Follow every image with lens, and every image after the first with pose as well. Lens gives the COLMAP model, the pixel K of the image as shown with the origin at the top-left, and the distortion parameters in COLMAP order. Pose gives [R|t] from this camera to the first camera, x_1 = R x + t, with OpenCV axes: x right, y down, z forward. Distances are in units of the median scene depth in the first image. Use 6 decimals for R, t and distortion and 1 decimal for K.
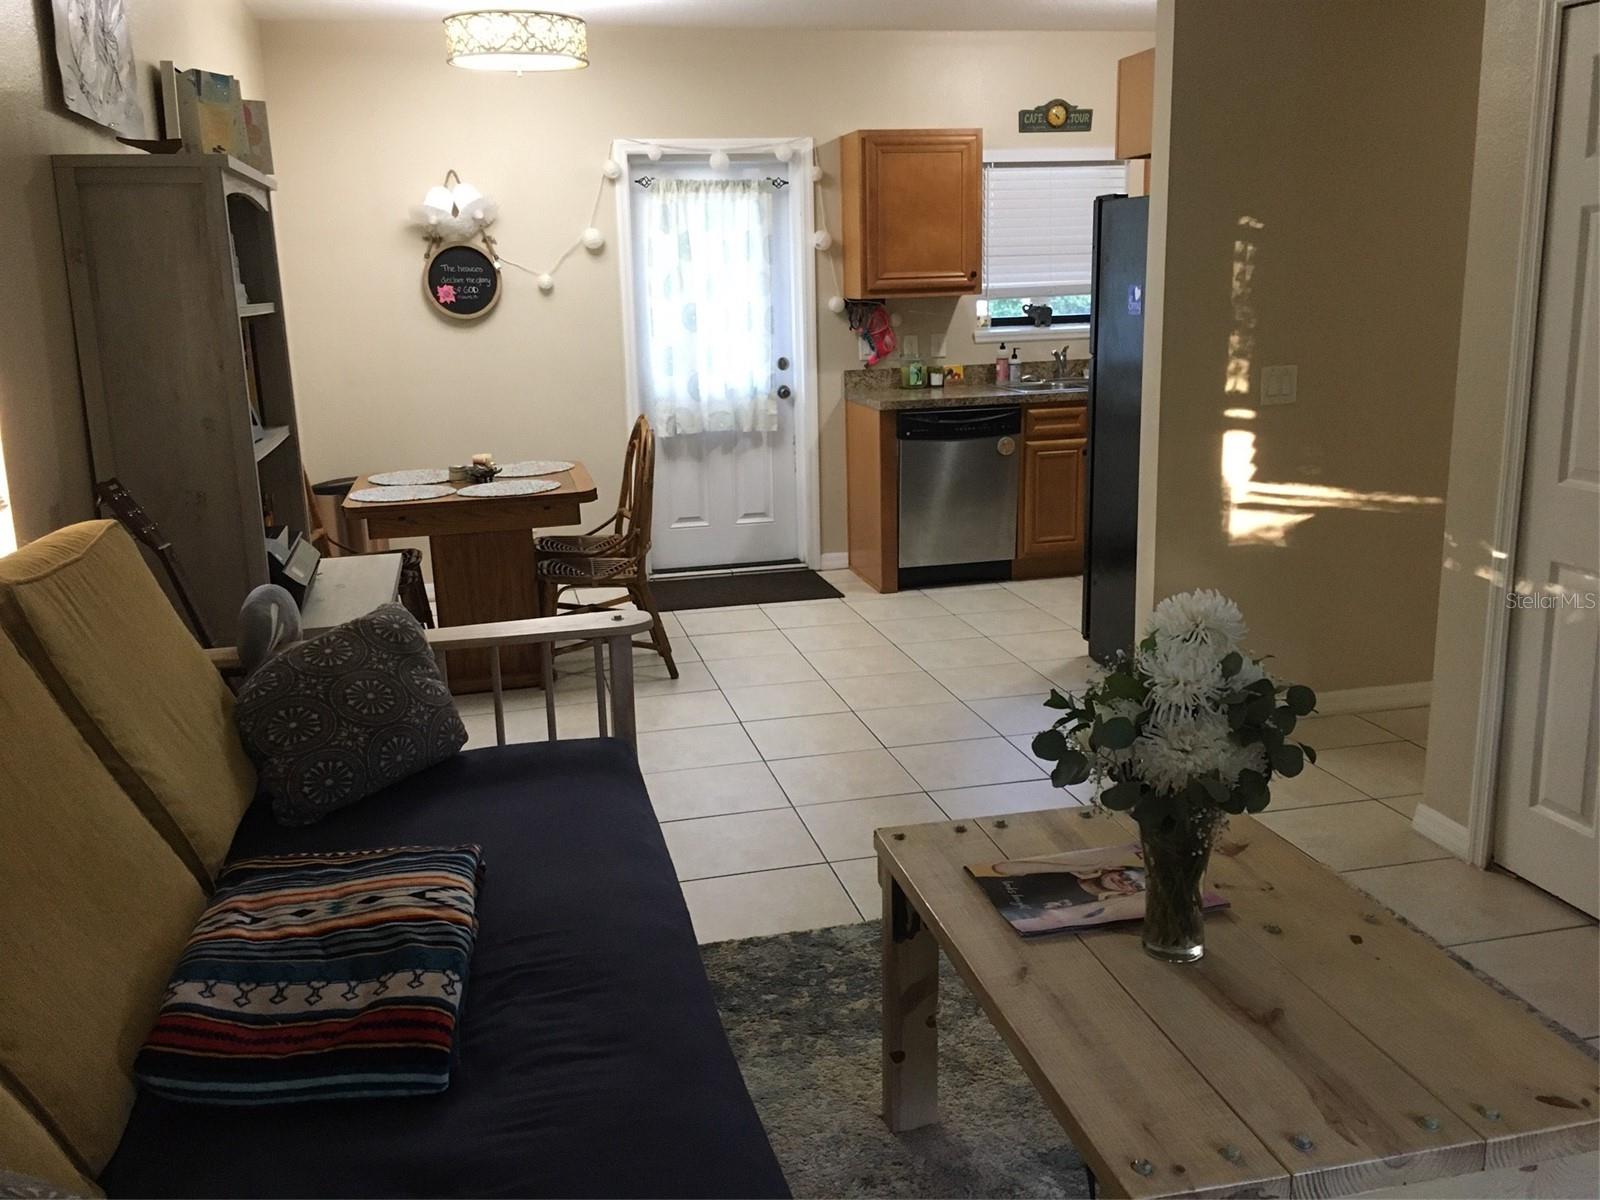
lens RADIAL K [[1330.1, 0, 800.0], [0, 1330.1, 600.0], [0, 0, 1]] dist [0.042272, -0.092462]
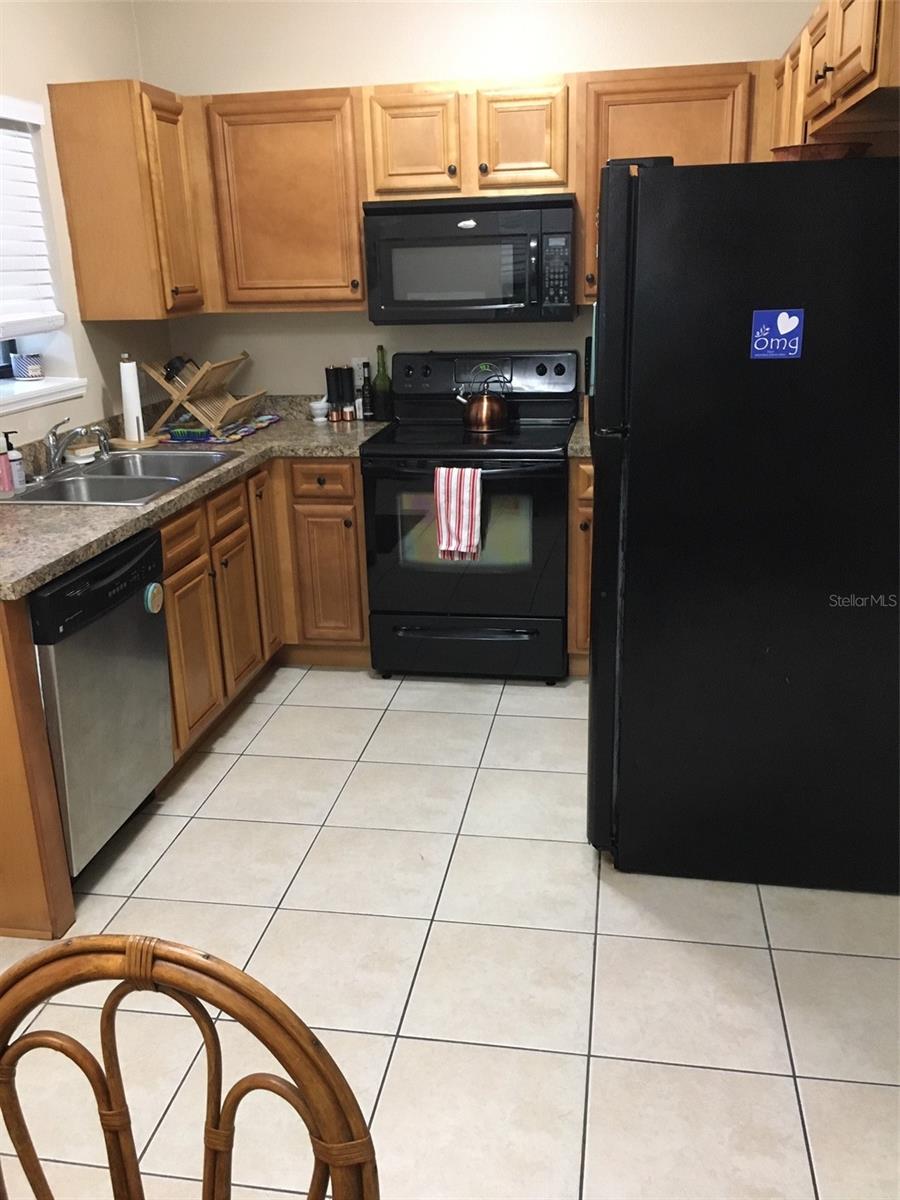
lens RADIAL K [[997.6, 0, 450.0], [0, 997.6, 600.0], [0, 0, 1]] dist [0.042272, -0.092462]
pose [[0.387935, -0.279672, 0.878231, -0.179068], [0.234915, 0.951385, 0.199201, -0.168014], [-0.891247, 0.129033, 0.434775, 0.674781]]
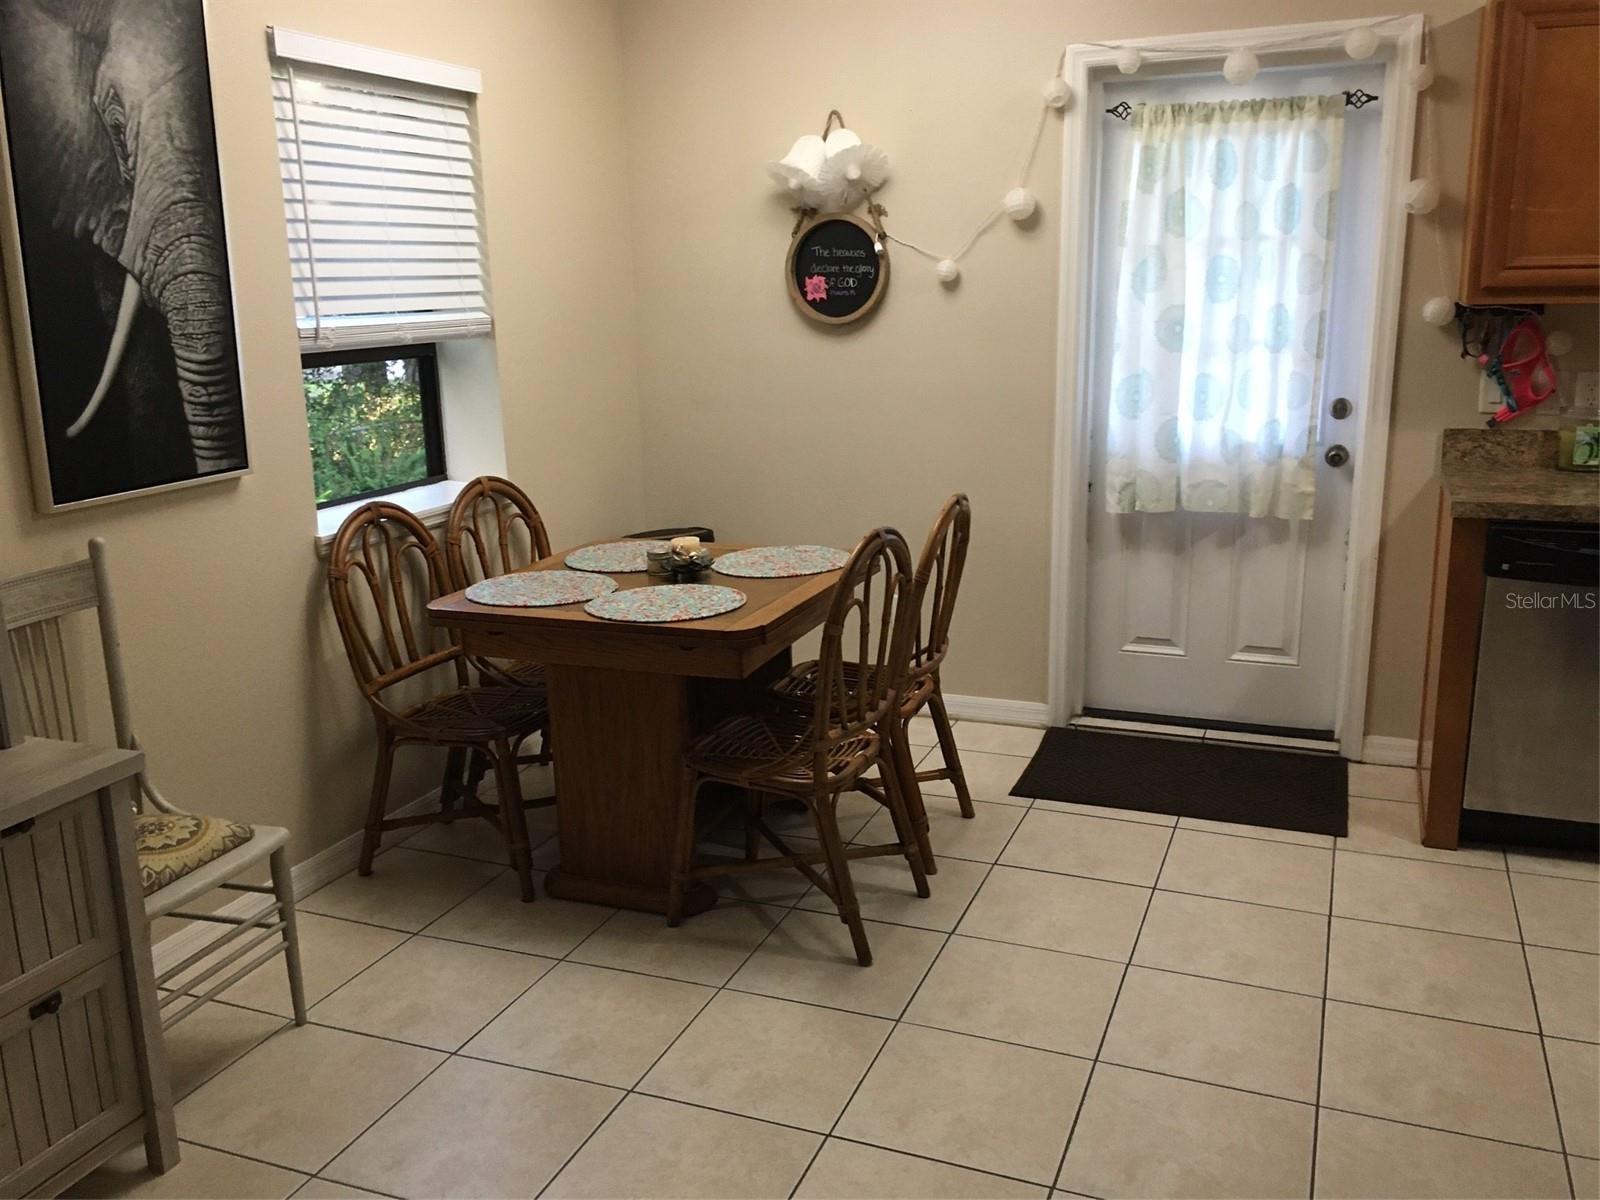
lens RADIAL K [[1330.1, 0, 800.0], [0, 1330.1, 600.0], [0, 0, 1]] dist [0.042272, -0.092462]
pose [[0.809907, 0.145253, -0.568289, 0.149709], [-0.134580, 0.989024, 0.060992, -0.102630], [0.570911, 0.027083, 0.820565, 0.399715]]
